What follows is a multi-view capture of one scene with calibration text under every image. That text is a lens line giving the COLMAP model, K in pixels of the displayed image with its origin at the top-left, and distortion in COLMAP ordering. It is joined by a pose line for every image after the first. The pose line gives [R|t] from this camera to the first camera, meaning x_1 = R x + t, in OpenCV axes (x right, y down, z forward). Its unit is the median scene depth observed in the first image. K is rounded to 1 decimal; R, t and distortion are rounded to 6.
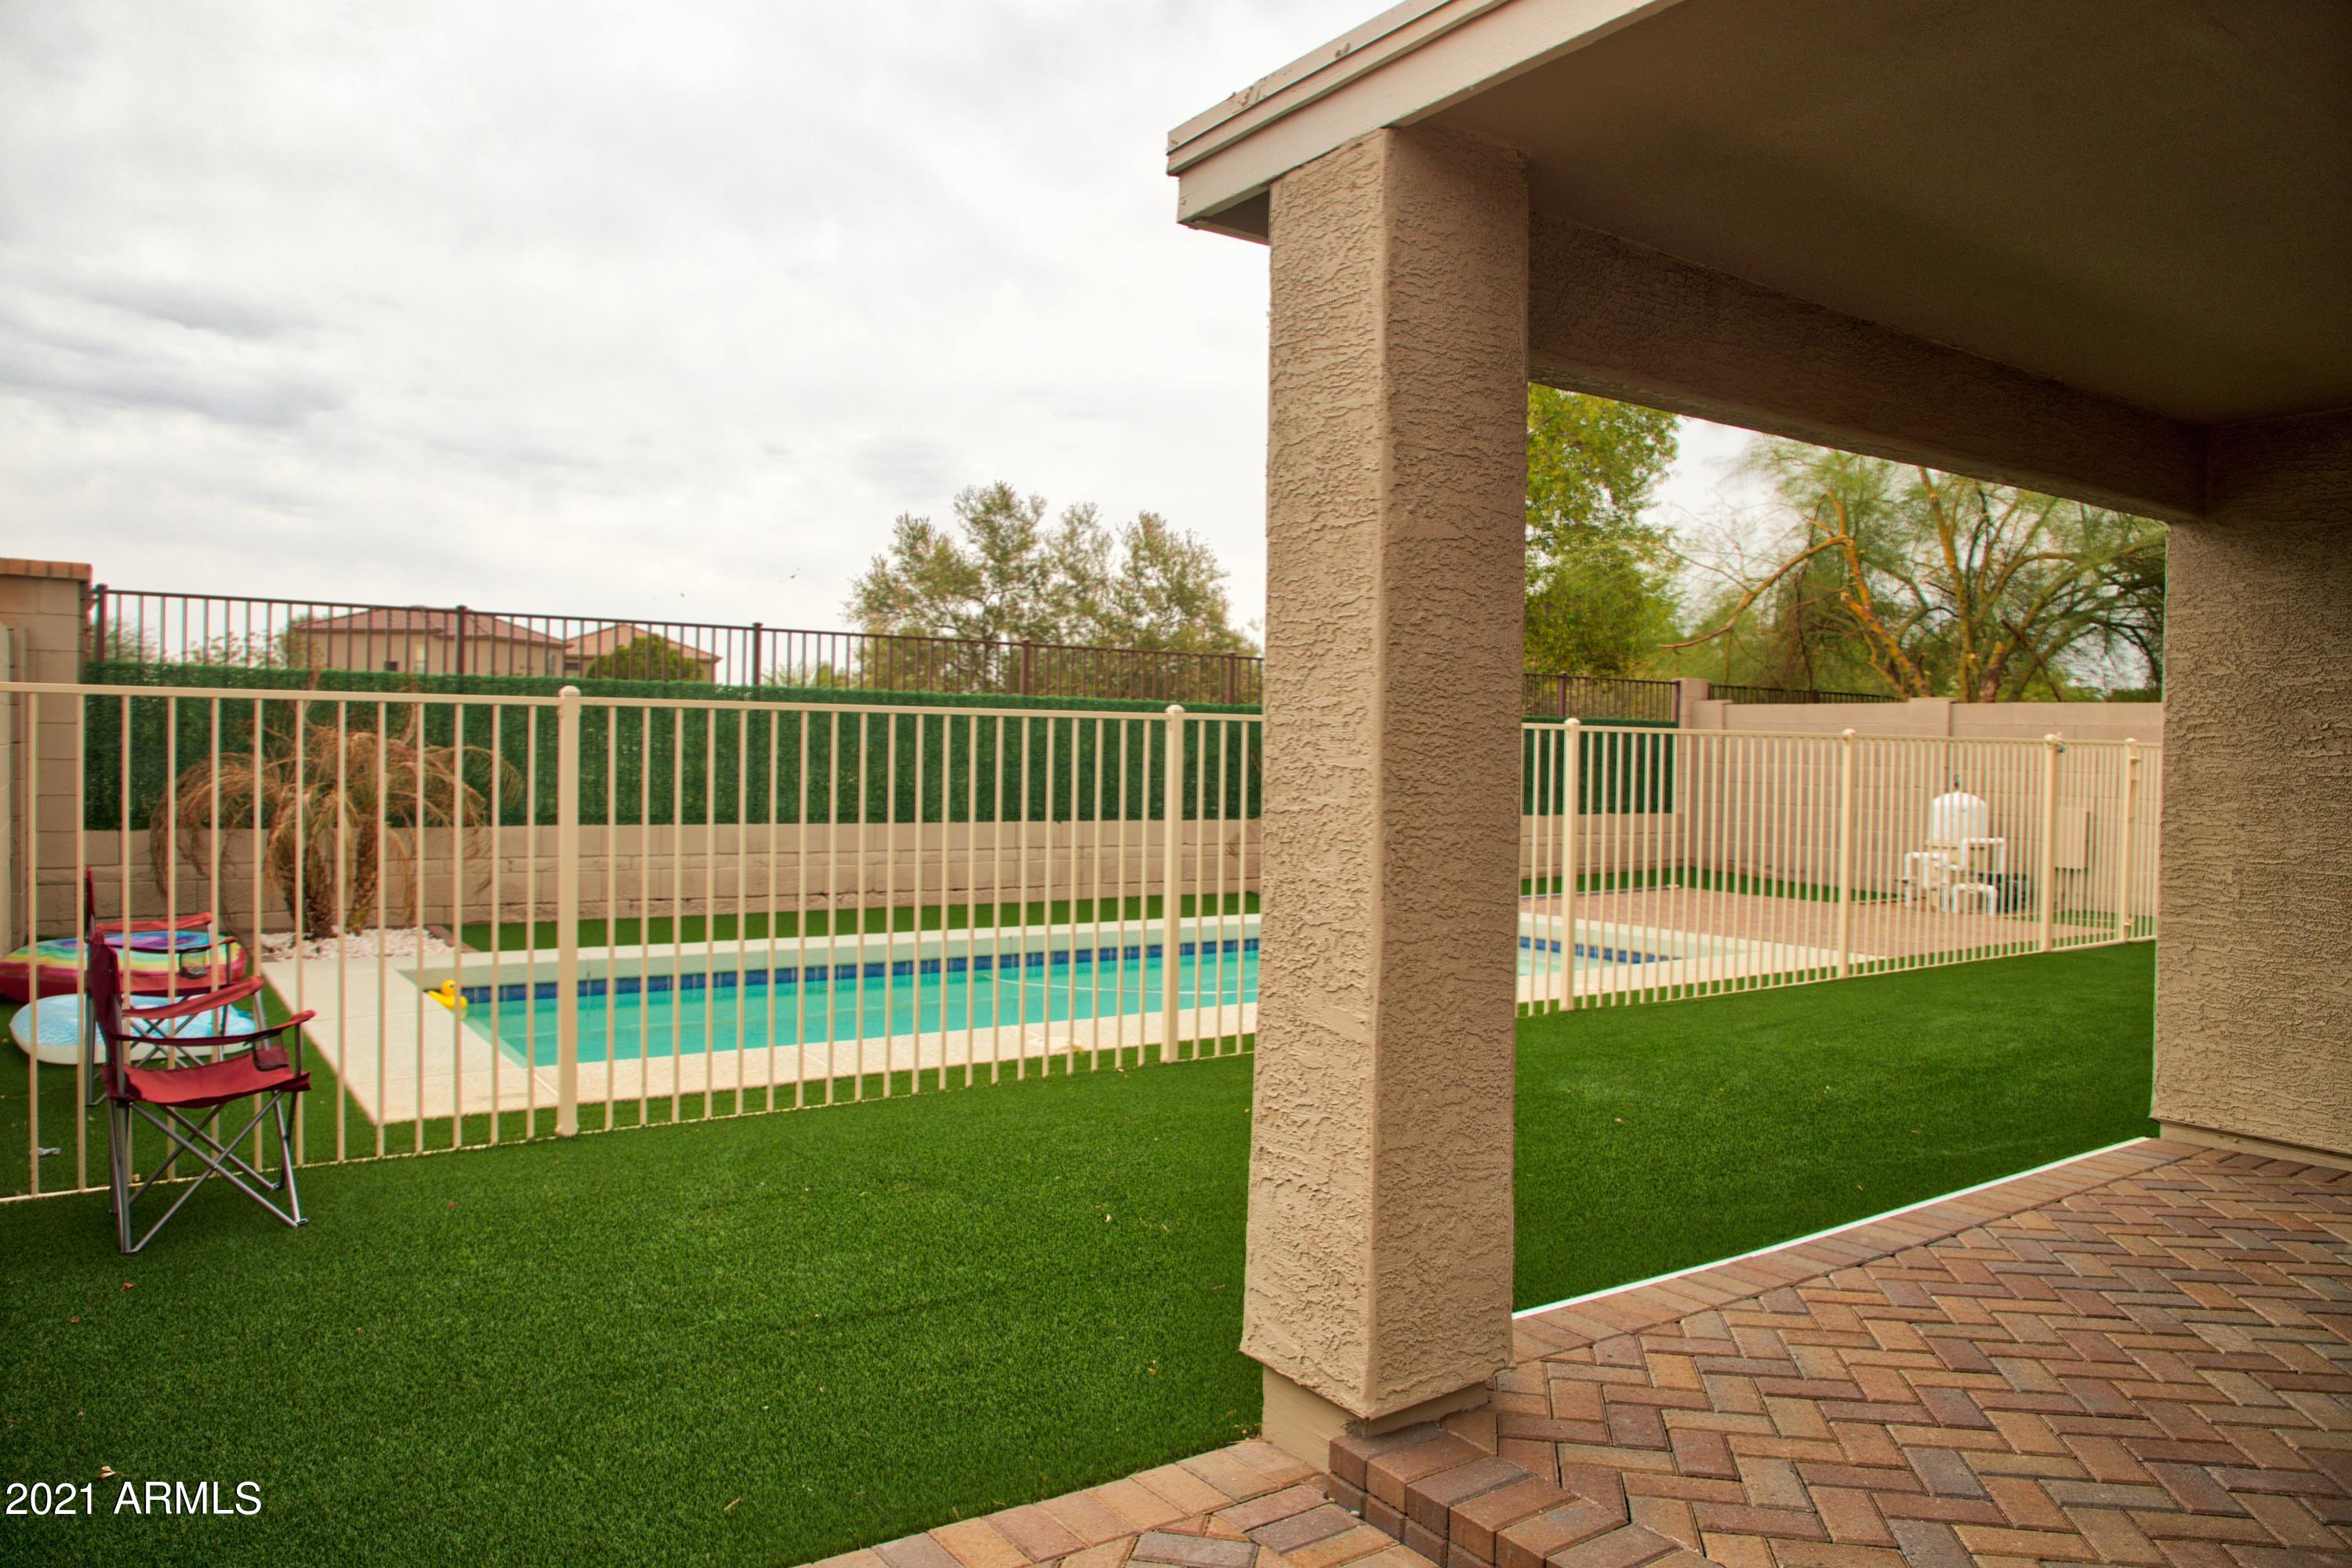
lens RADIAL K [[1606.1, 0, 1177.0], [0, 1606.1, 769.3], [0, 0, 1]] dist [-0.074342, 0.037571]
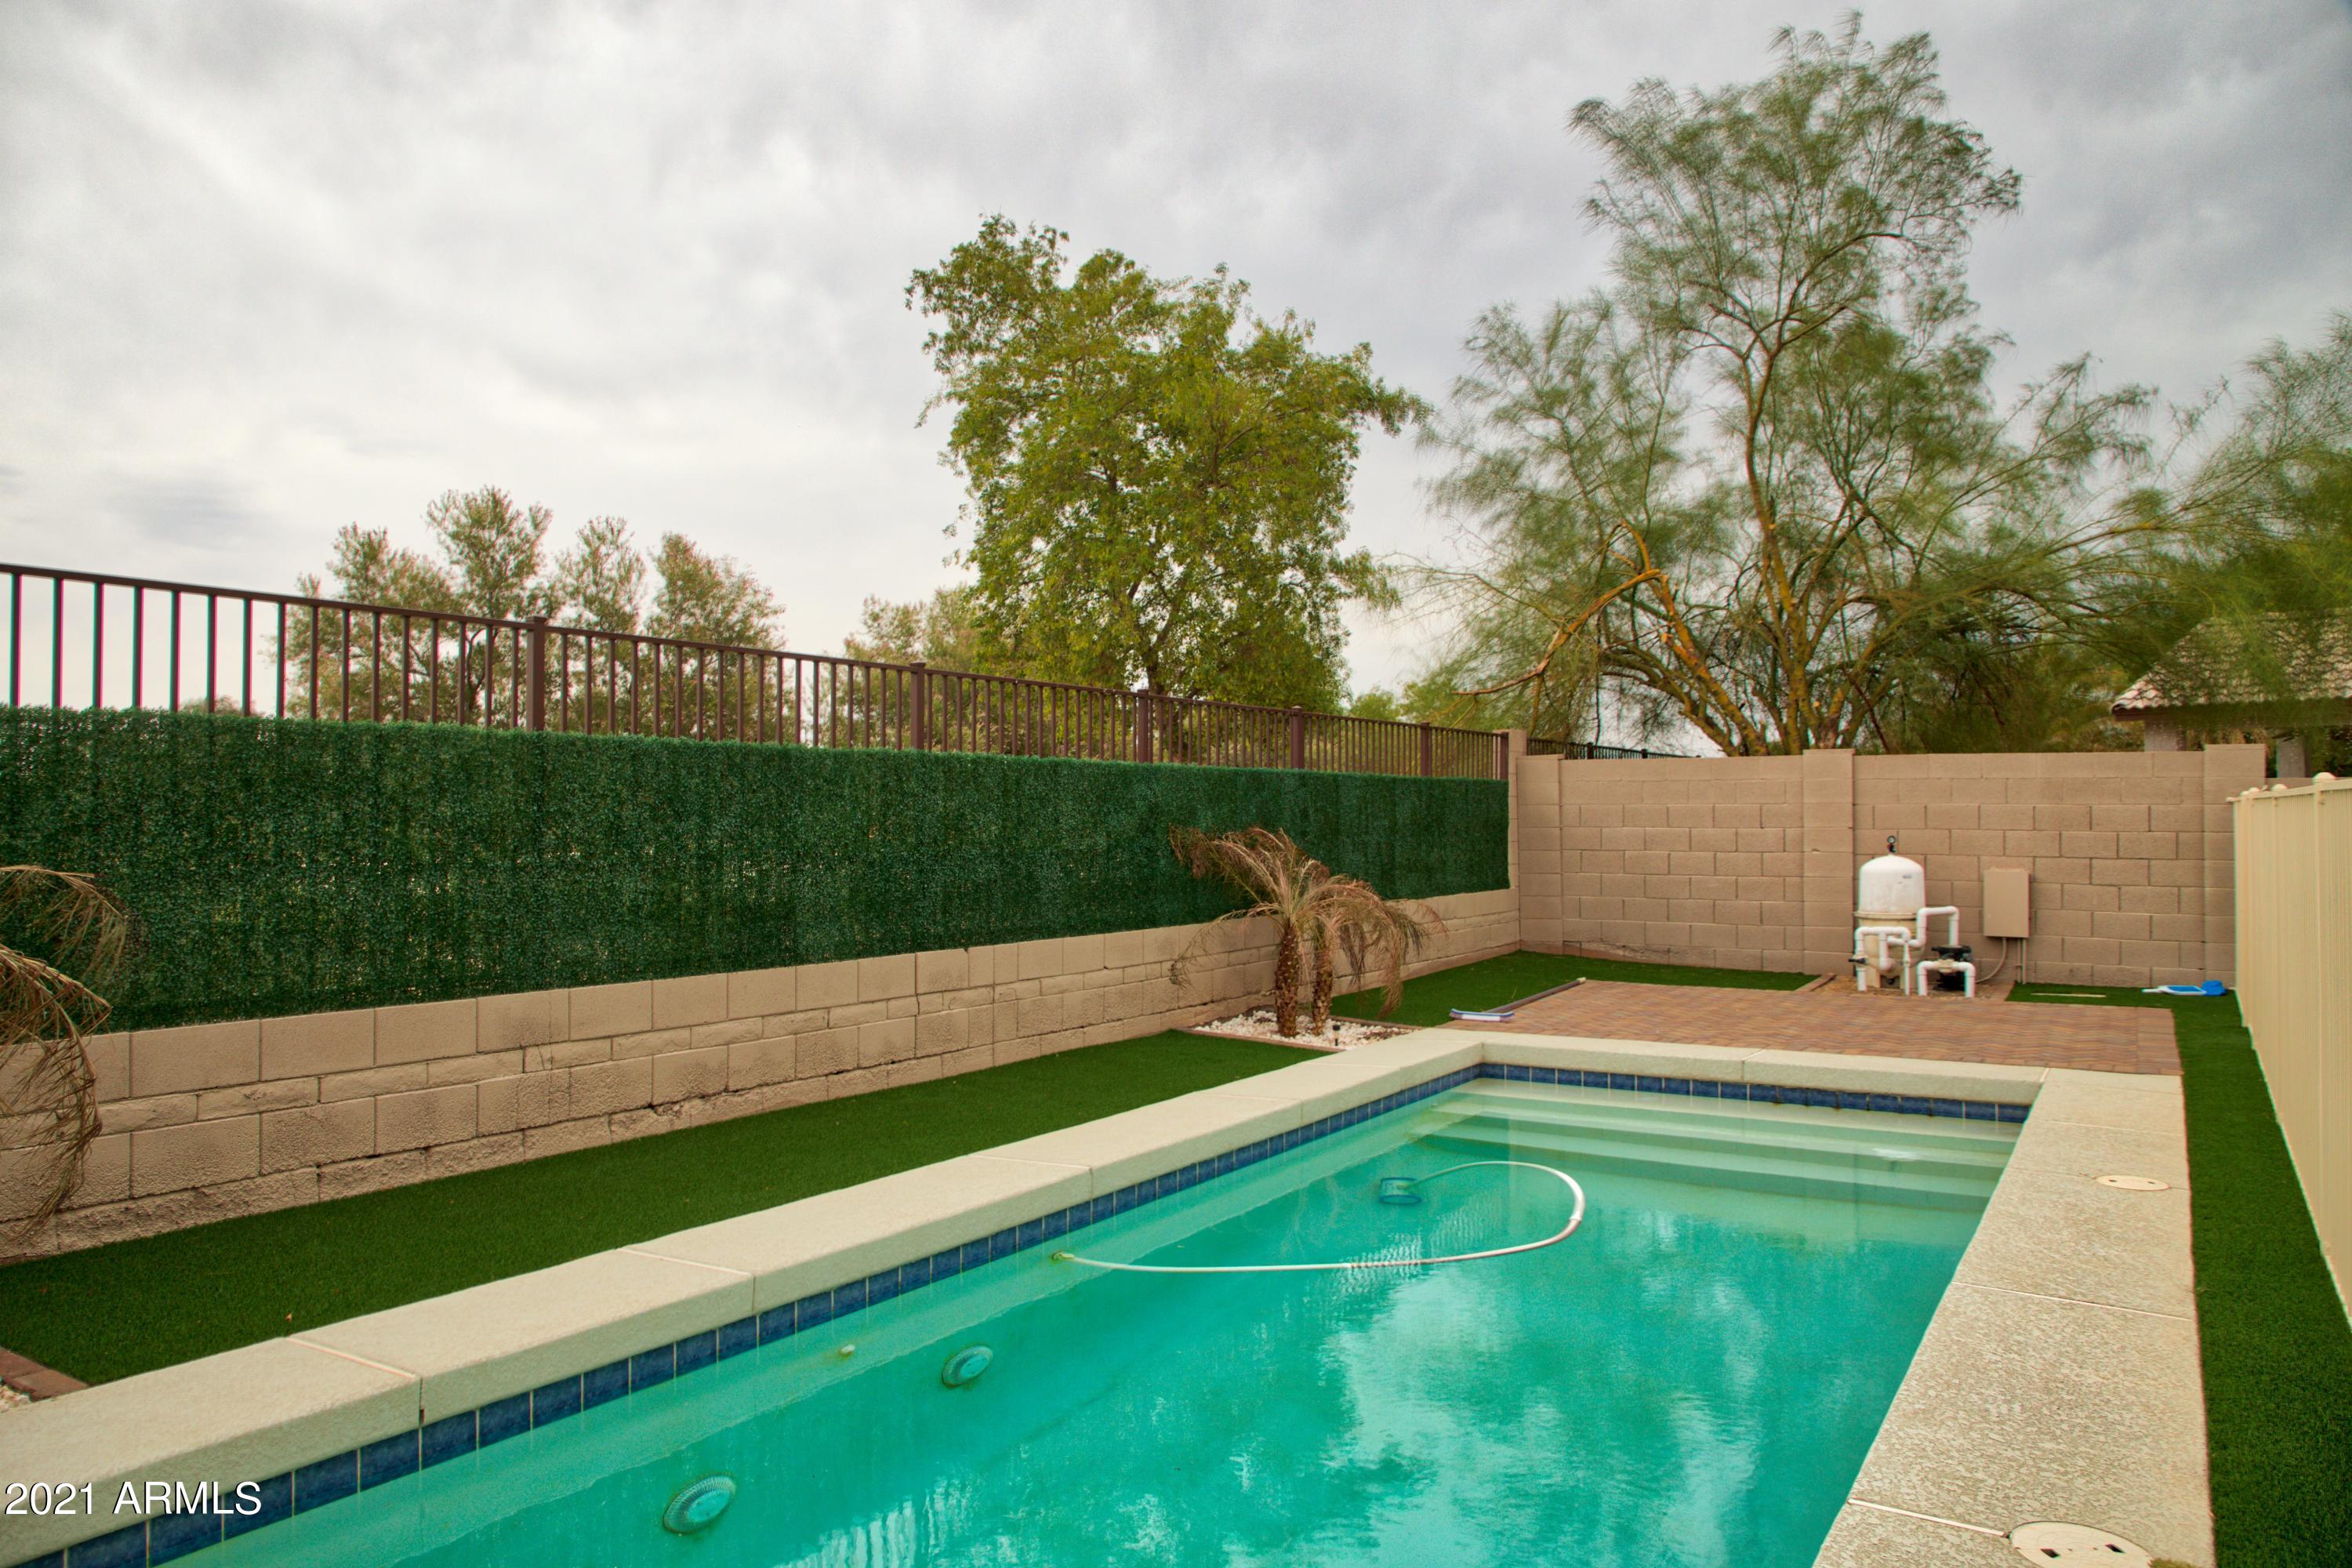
lens RADIAL K [[1606.1, 0, 1172.9], [0, 1606.1, 761.7], [0, 0, 1]] dist [-0.074342, 0.037571]
pose [[0.921944, -0.007205, 0.387257, -0.103962], [0.024227, 0.998942, -0.039091, -0.006279], [-0.386565, 0.045422, 0.921143, 0.159220]]
